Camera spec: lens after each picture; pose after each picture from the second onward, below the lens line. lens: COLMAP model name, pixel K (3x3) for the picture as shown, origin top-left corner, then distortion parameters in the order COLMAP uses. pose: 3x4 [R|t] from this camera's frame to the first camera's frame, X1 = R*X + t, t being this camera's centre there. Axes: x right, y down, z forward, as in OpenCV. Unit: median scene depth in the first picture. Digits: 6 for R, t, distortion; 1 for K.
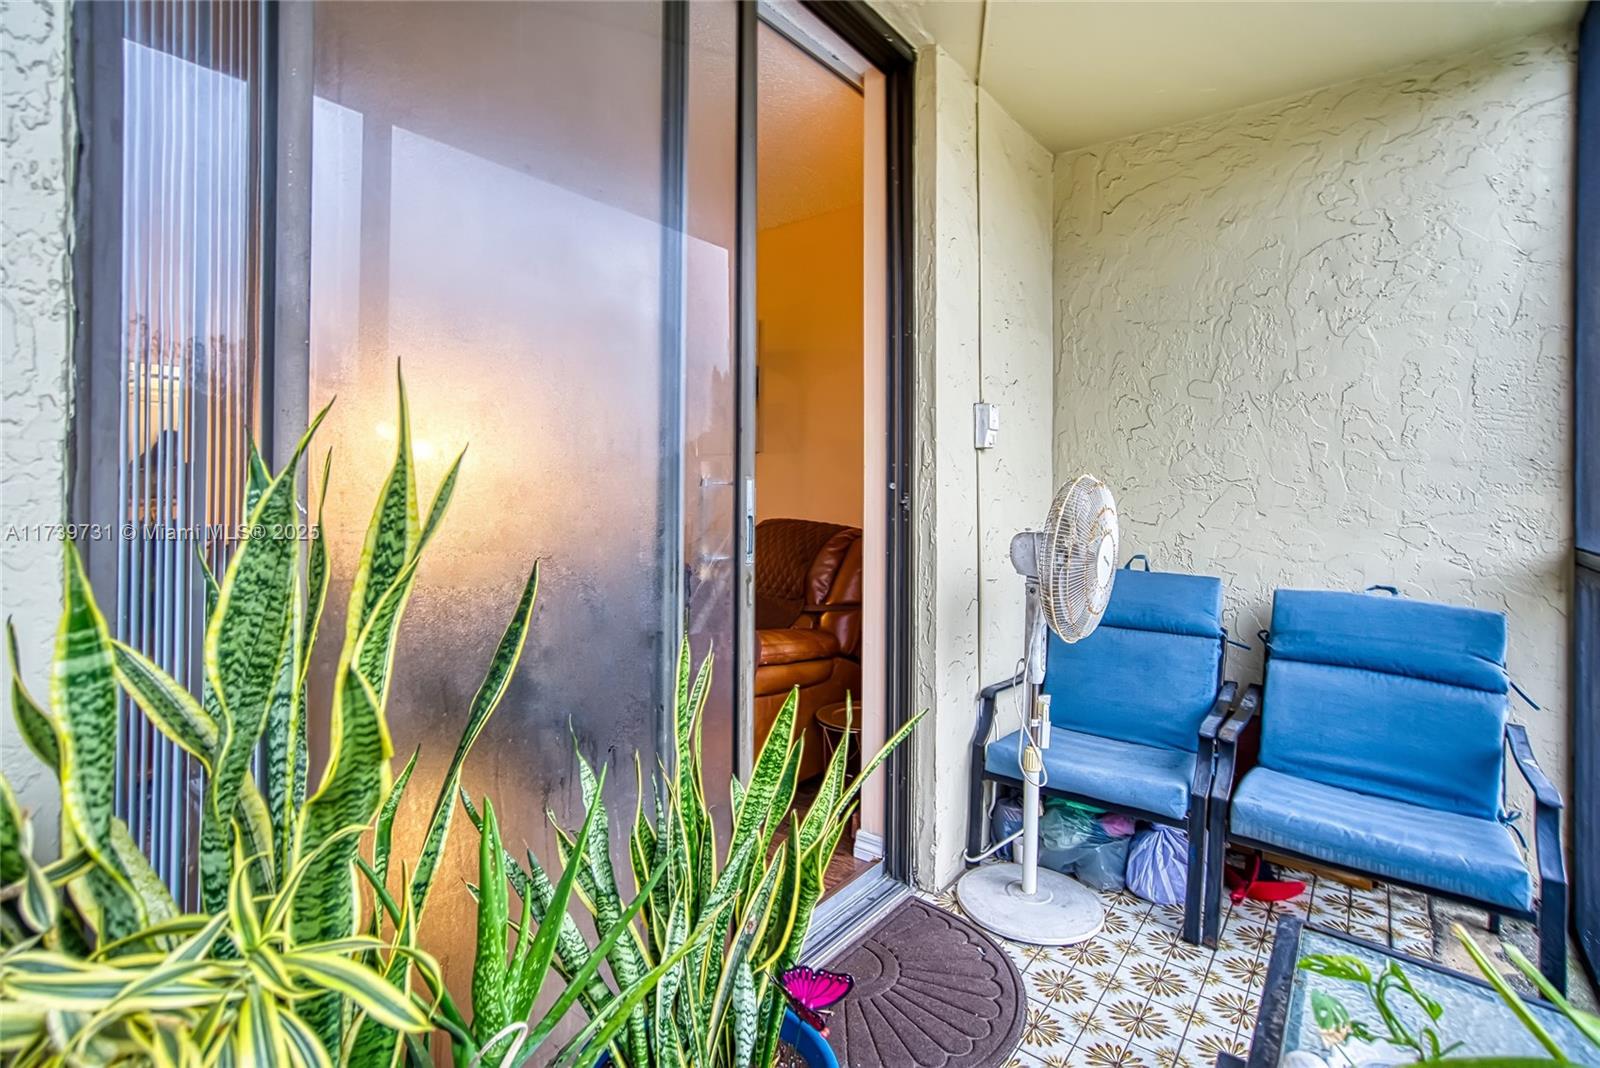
lens RADIAL K [[737.8, 0, 800.0], [0, 737.8, 495.8], [0, 0, 1]] dist [-0.039691, 0.017748]
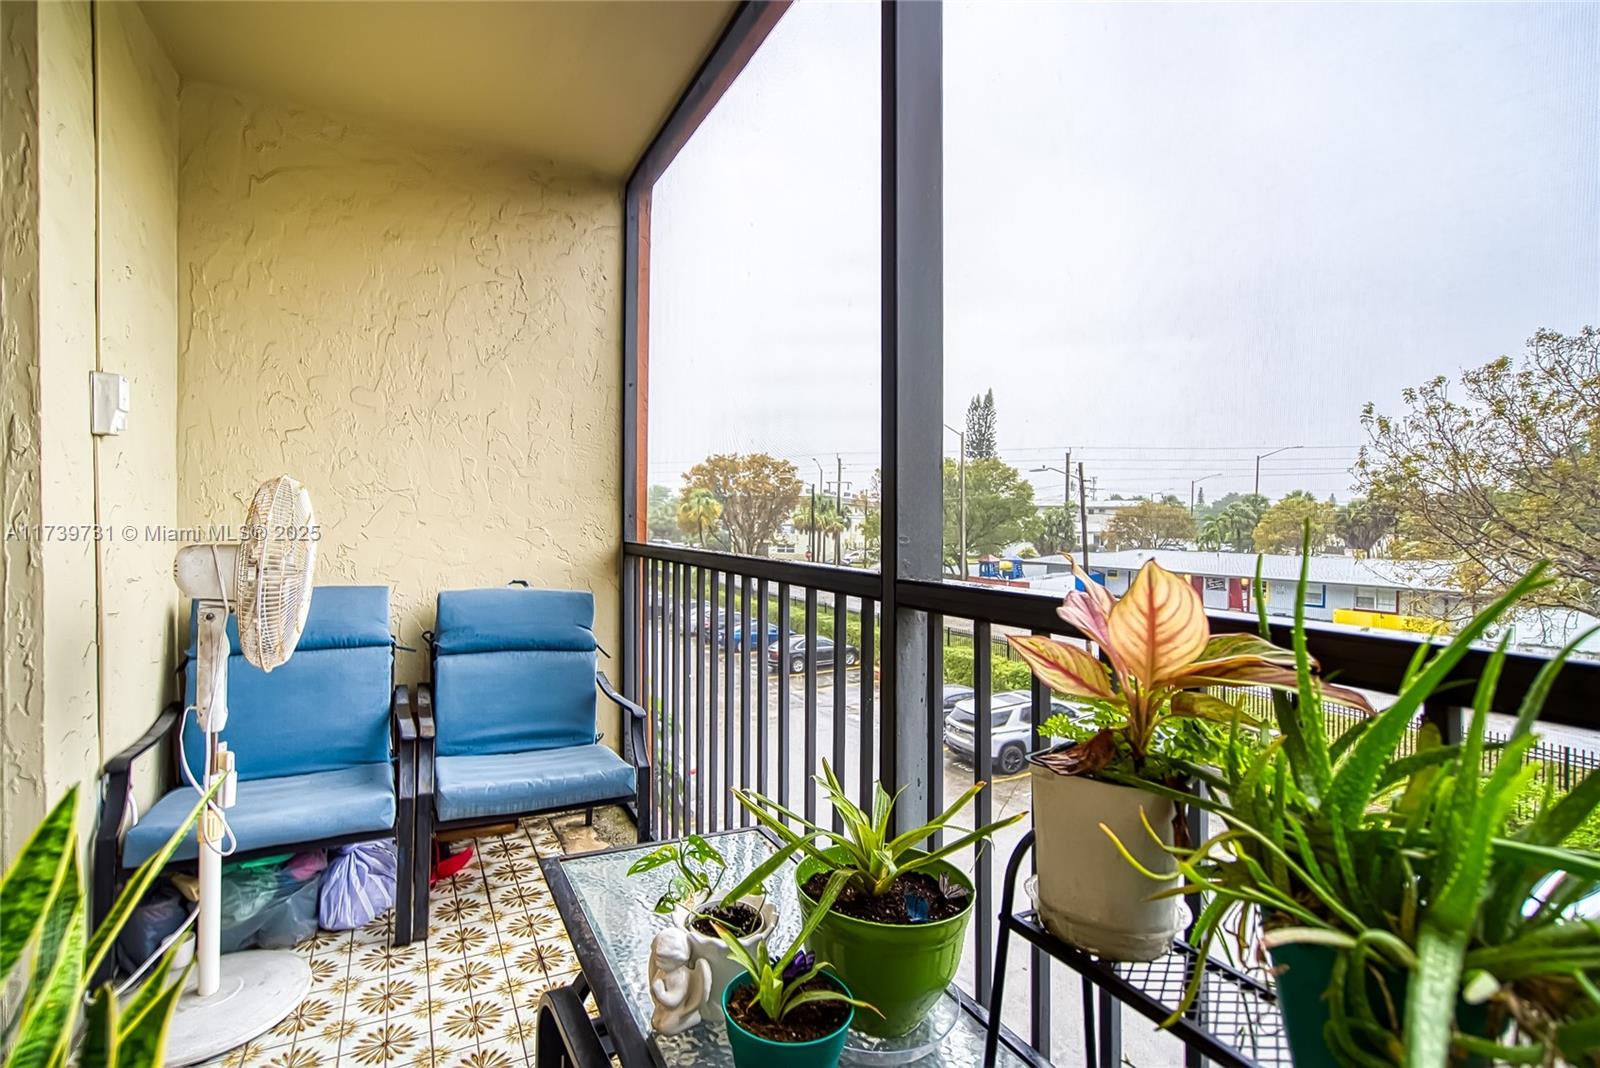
lens RADIAL K [[731.7, 0, 763.2], [0, 731.7, 529.6], [0, 0, 1]] dist [-0.047370, 0.022138]
pose [[0.424967, -0.016089, 0.905066, -0.126489], [0.000425, 0.999845, 0.017574, 0.019072], [-0.905209, -0.007084, 0.424908, 0.113090]]
